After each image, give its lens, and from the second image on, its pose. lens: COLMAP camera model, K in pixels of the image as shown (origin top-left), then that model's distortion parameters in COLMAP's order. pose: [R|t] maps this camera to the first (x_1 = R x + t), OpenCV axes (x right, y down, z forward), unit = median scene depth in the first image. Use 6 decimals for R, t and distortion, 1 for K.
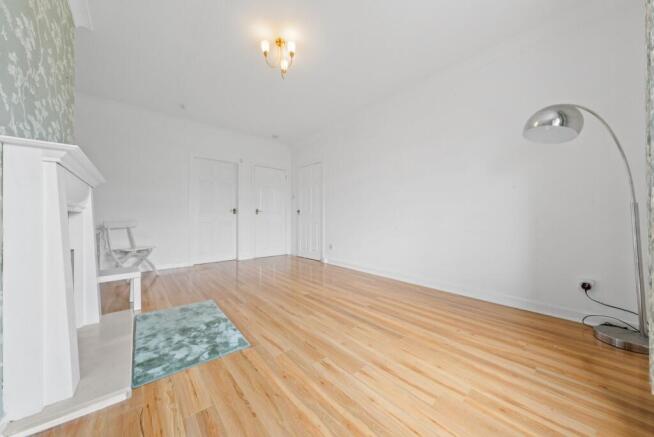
lens RADIAL K [[225.8, 0, 323.1], [0, 225.8, 216.9], [0, 0, 1]] dist [-0.006560, 0.000548]
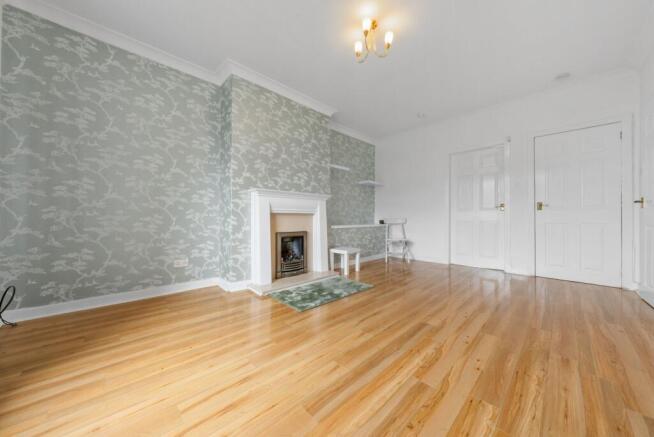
lens RADIAL K [[225.8, 0, 325.7], [0, 225.8, 217.3], [0, 0, 1]] dist [-0.006560, 0.000548]
pose [[0.066719, 0.001170, -0.997771, 0.768950], [0.001740, 0.999998, 0.001289, 0.013827], [0.997770, -0.001822, 0.066716, 0.814106]]
